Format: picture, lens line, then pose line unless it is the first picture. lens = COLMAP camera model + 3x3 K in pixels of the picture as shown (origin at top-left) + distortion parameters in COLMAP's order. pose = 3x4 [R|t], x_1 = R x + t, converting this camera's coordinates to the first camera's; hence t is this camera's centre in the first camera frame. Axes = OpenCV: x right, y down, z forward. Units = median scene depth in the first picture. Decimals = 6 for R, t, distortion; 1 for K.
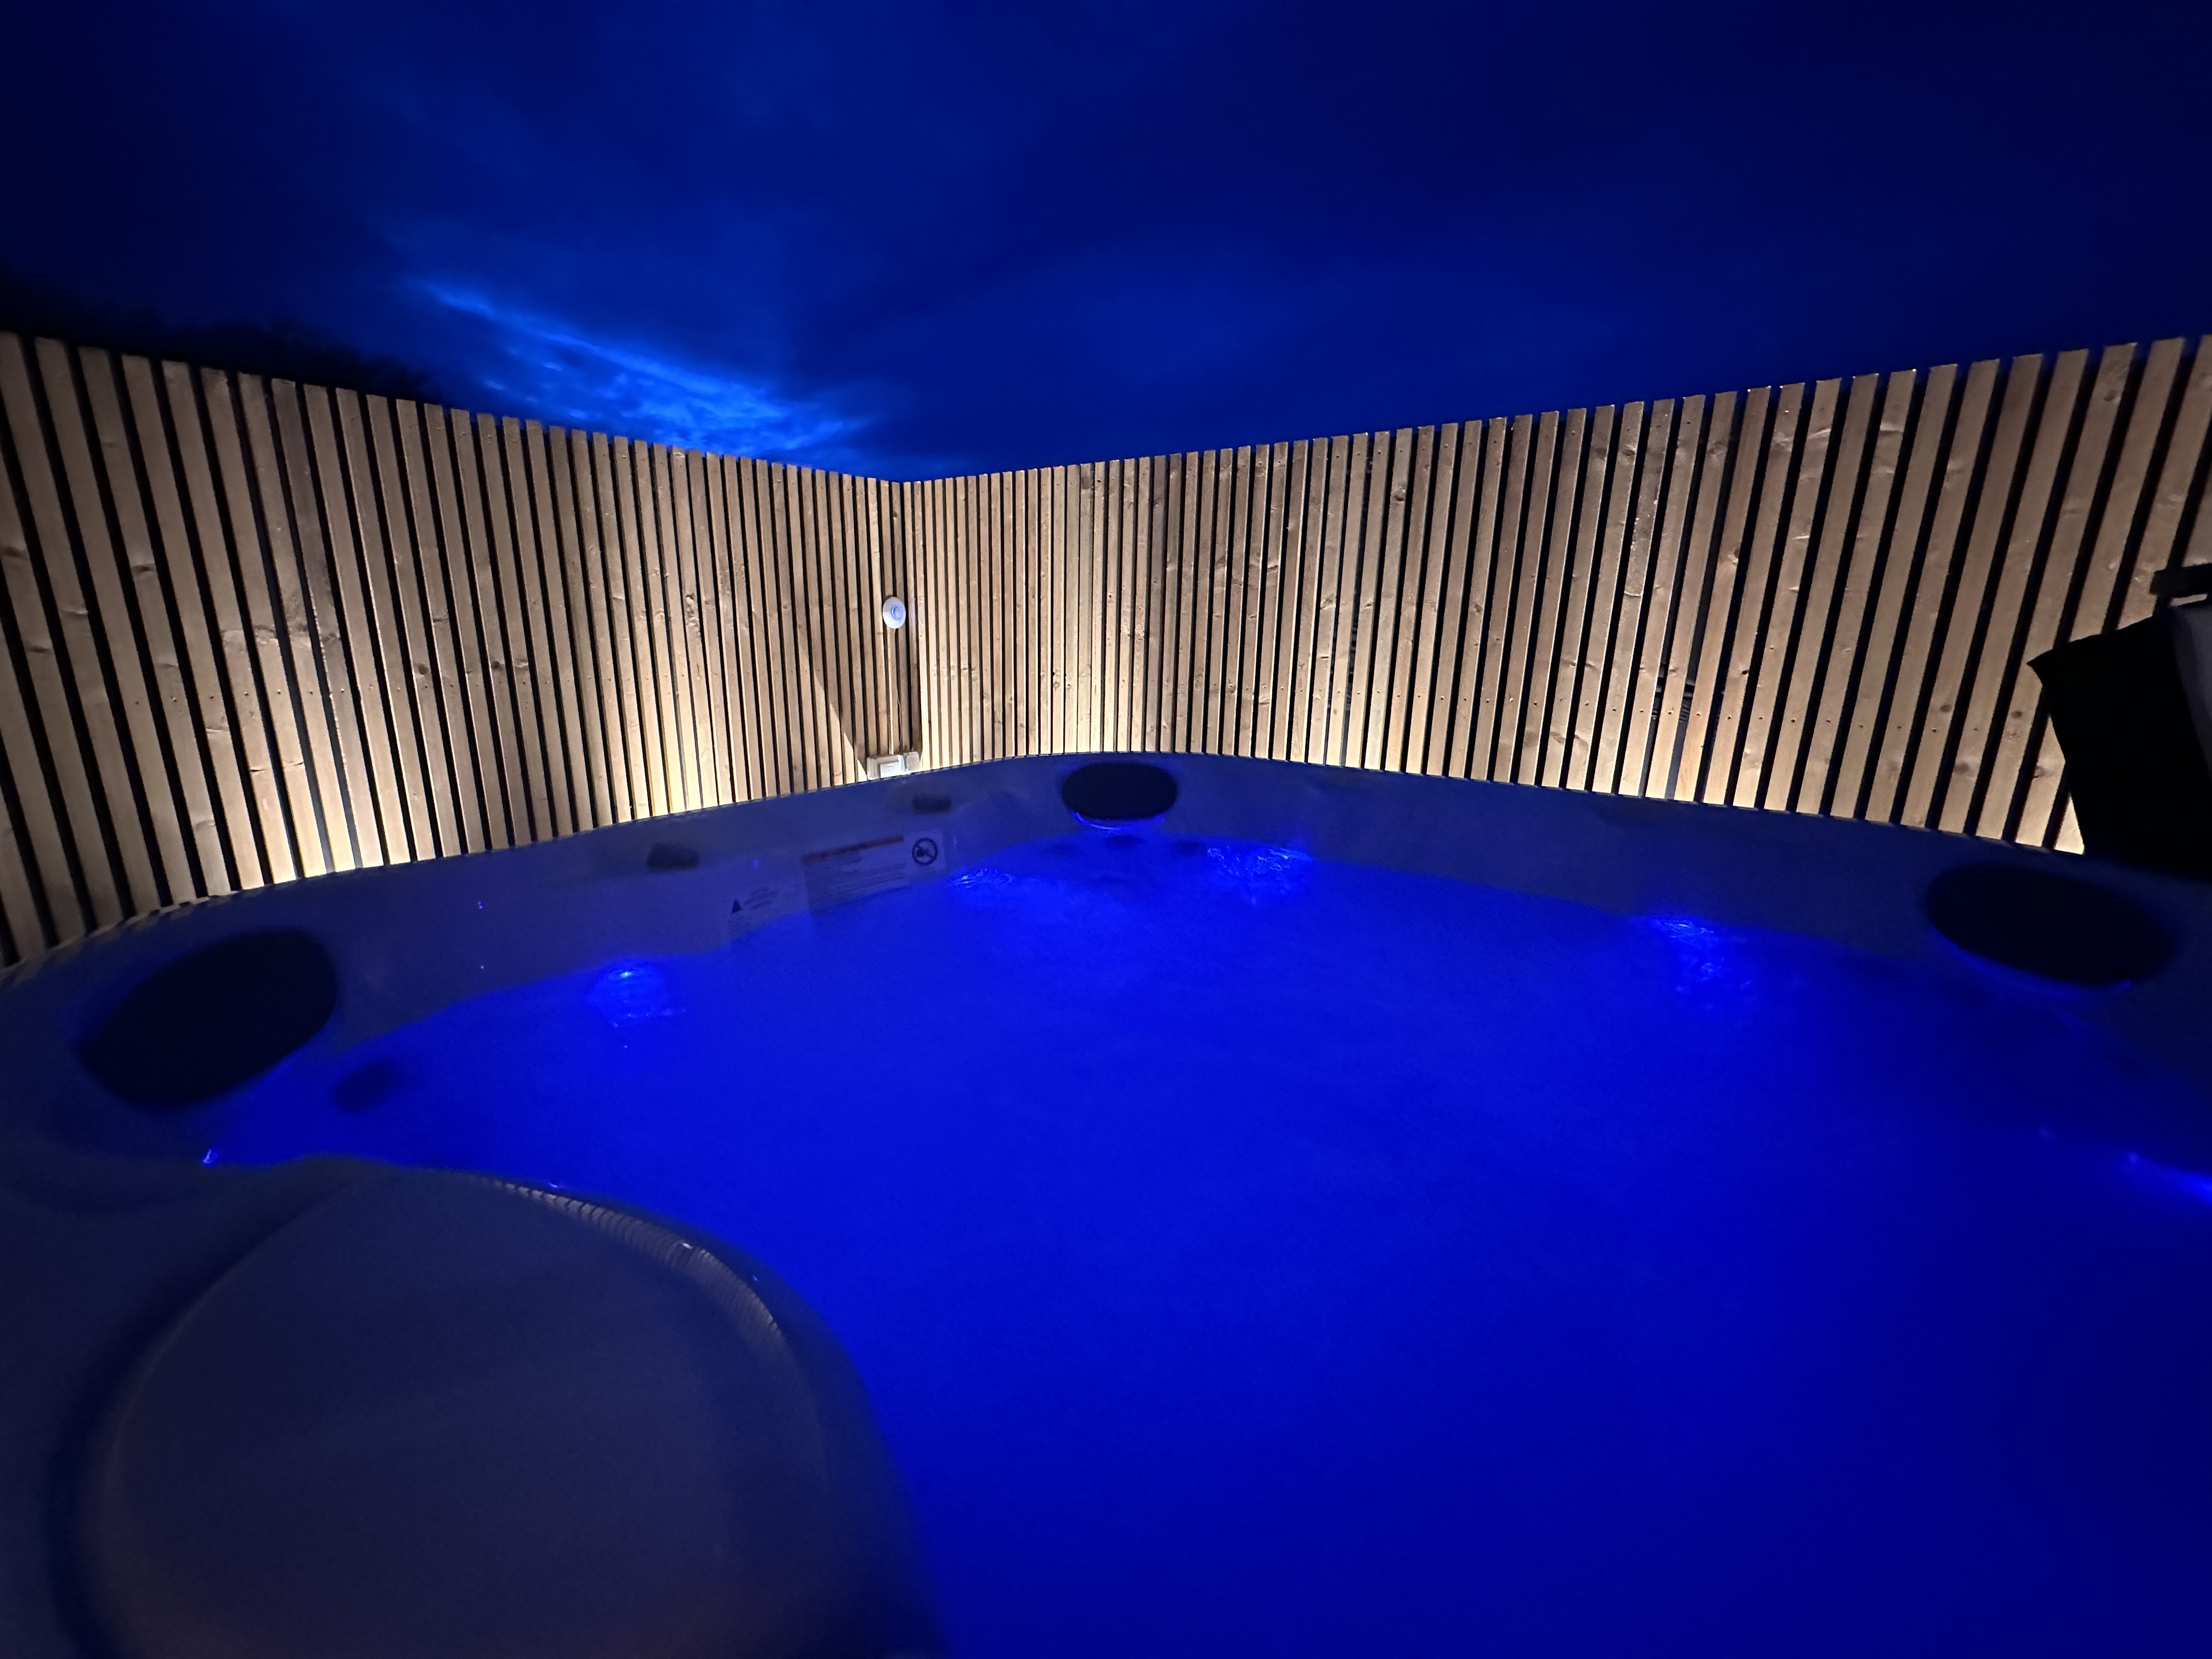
lens RADIAL K [[879.4, 0, 1107.2], [0, 879.4, 831.5], [0, 0, 1]] dist [-0.002066, -0.000406]
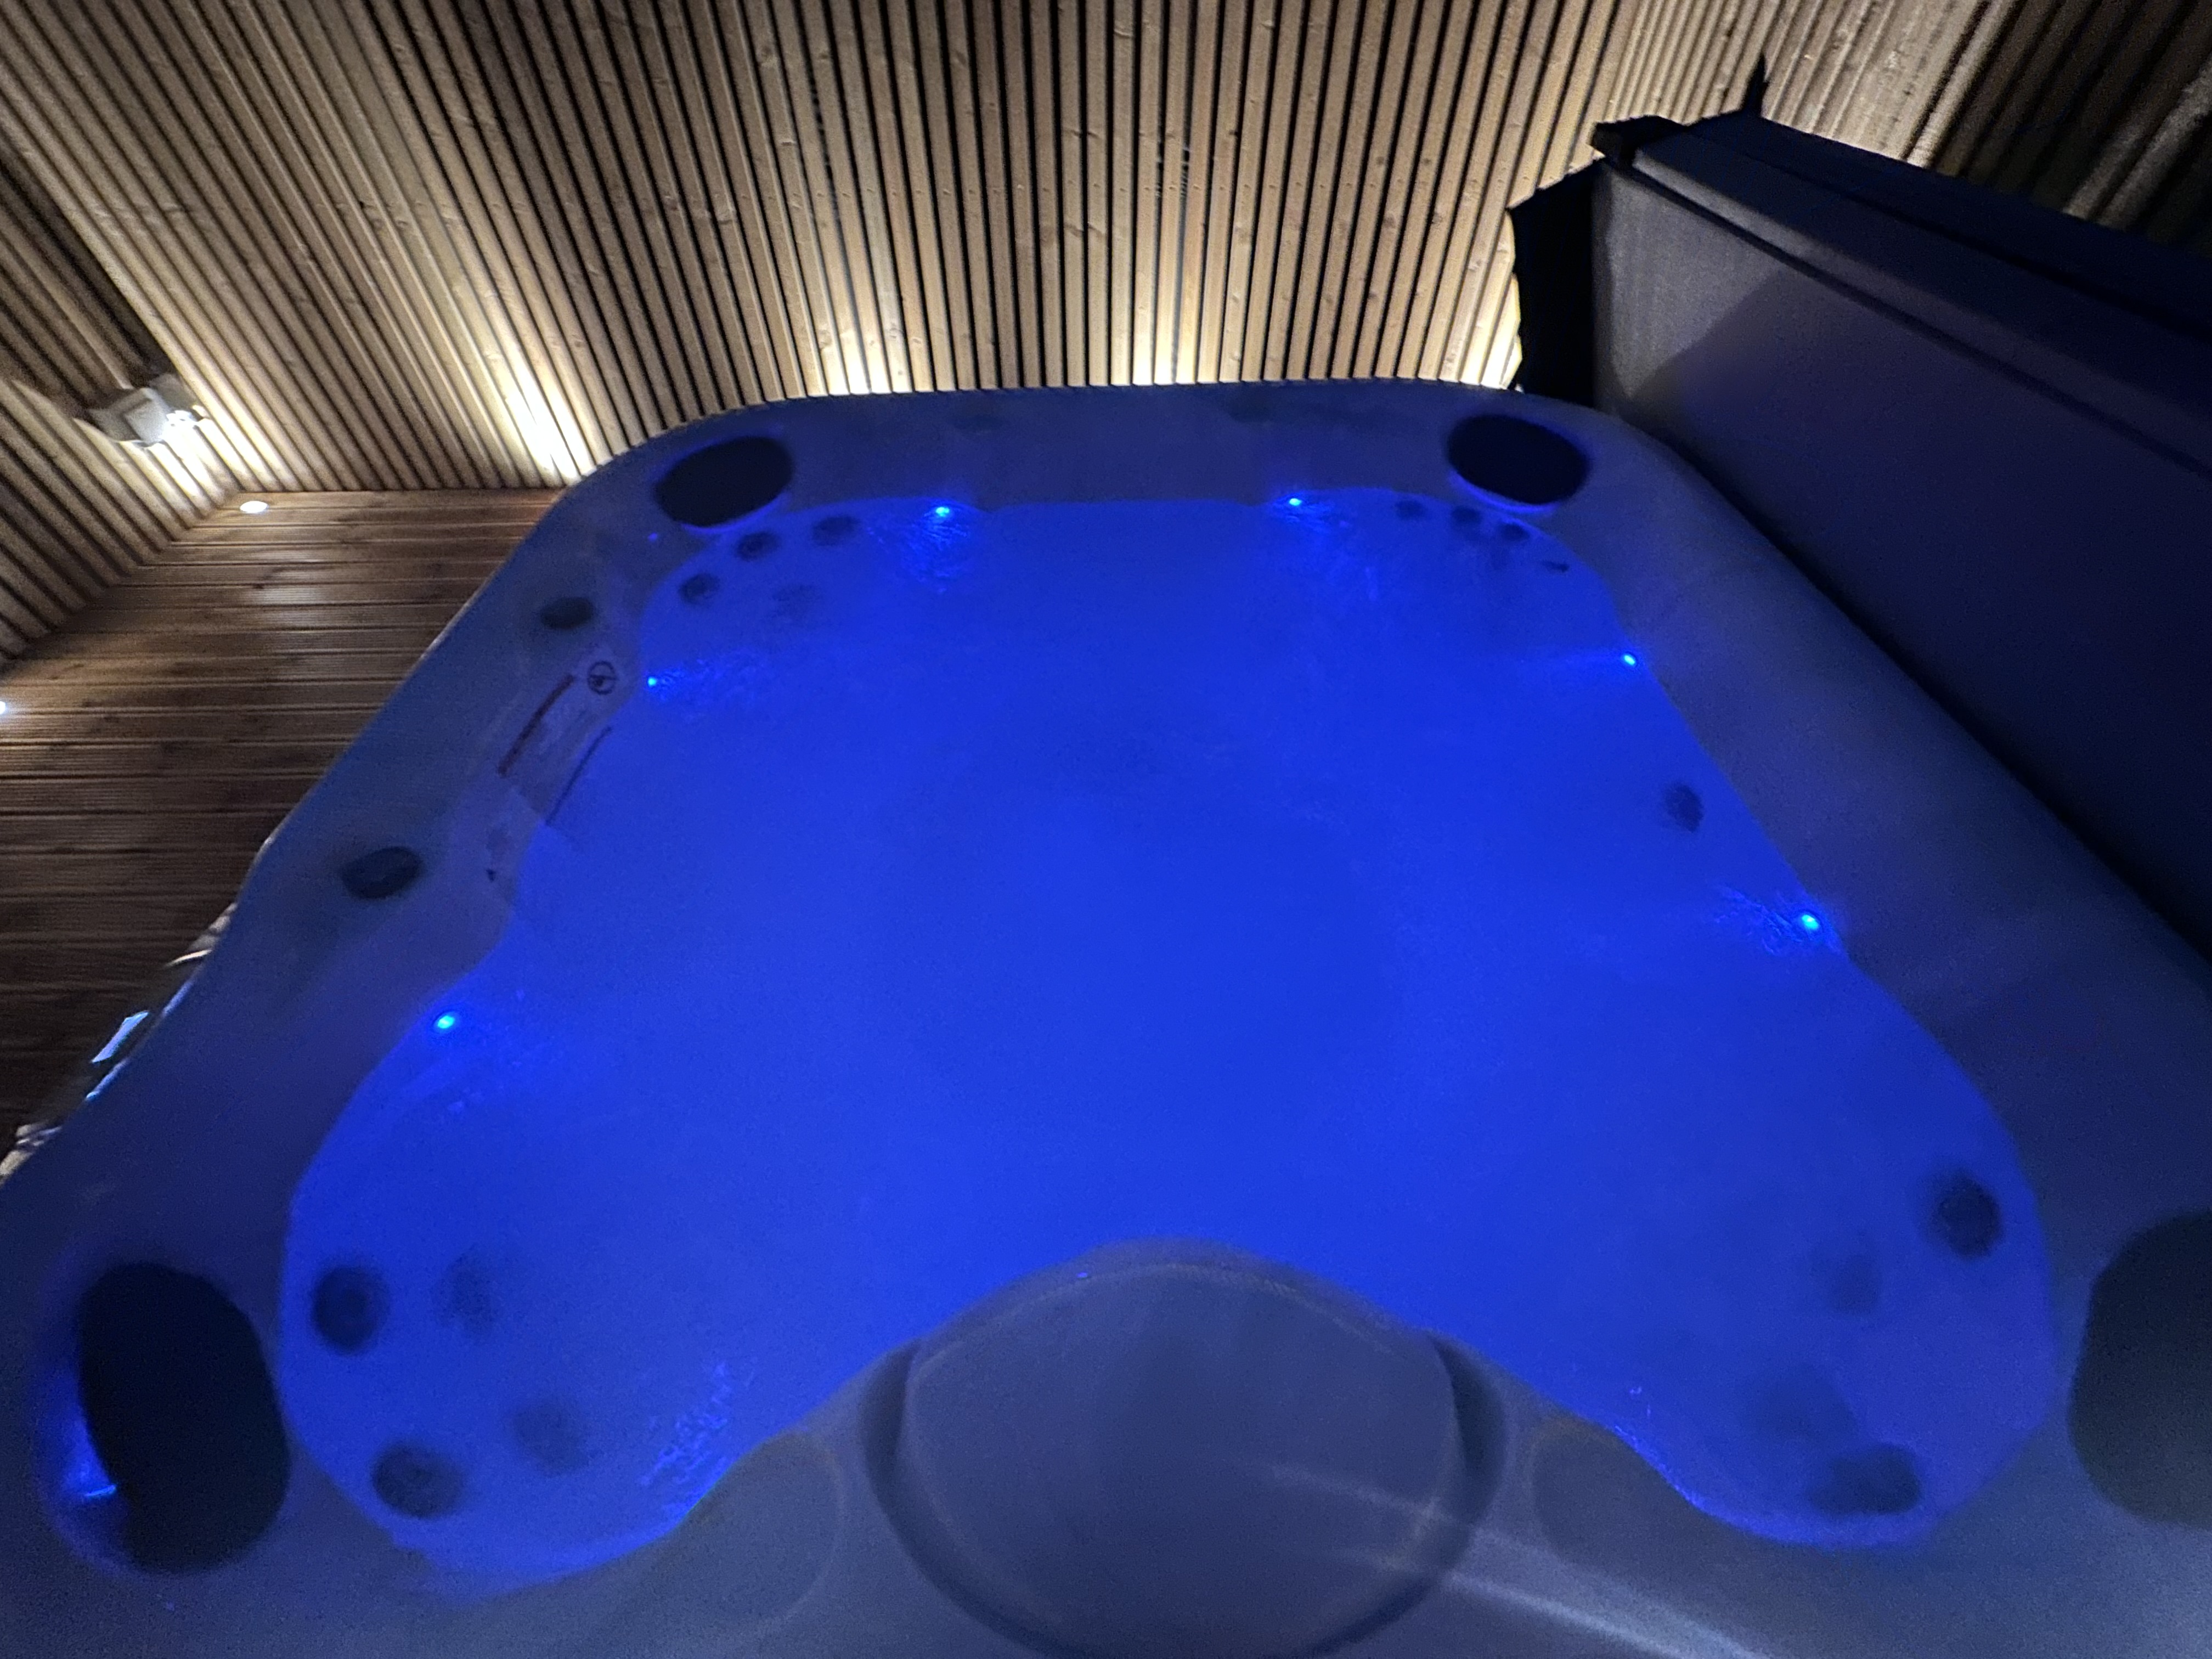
lens RADIAL K [[879.4, 0, 1110.1], [0, 879.4, 821.5], [0, 0, 1]] dist [-0.002066, -0.000406]
pose [[0.798643, -0.455913, 0.392827, -0.099679], [0.166316, 0.794533, 0.584000, -0.125810], [-0.578367, -0.401074, 0.710374, 0.045525]]
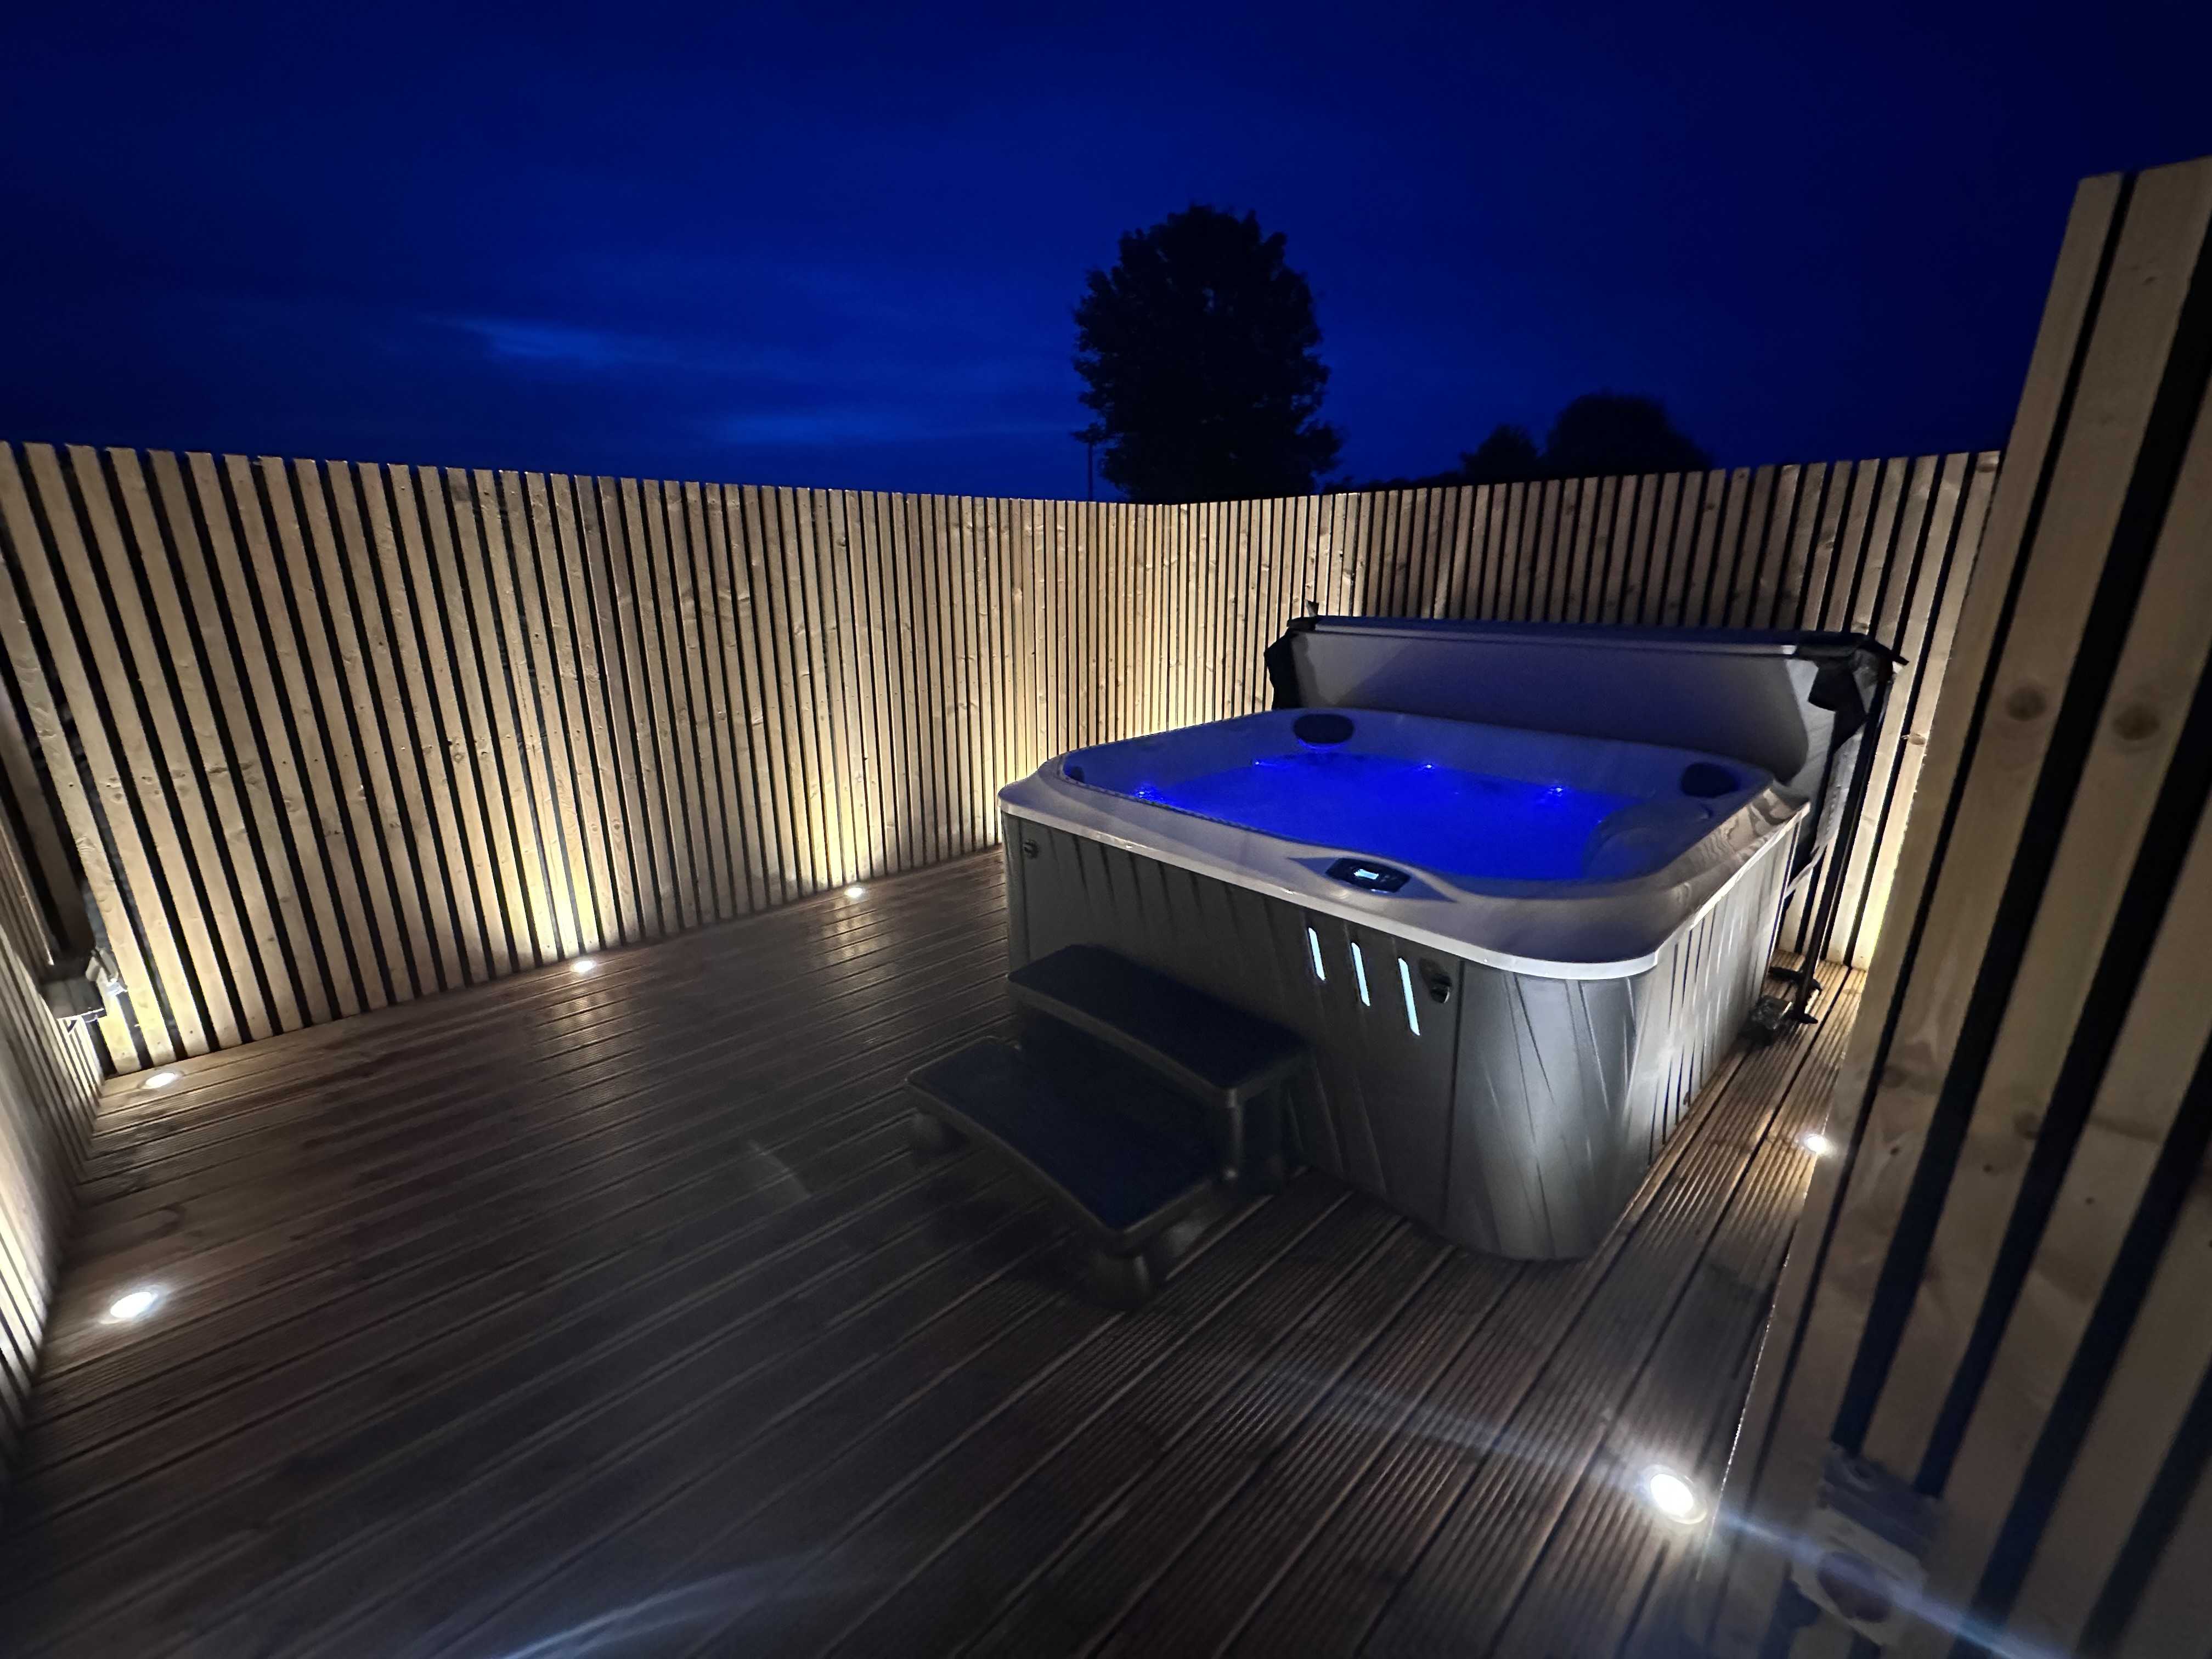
lens RADIAL K [[879.4, 0, 1110.0], [0, 879.4, 826.7], [0, 0, 1]] dist [-0.002066, -0.000406]
pose [[0.181760, -0.298761, 0.936859, -0.825021], [0.238103, 0.937749, 0.252850, -0.203839], [-0.954081, 0.177111, 0.241581, 0.357187]]
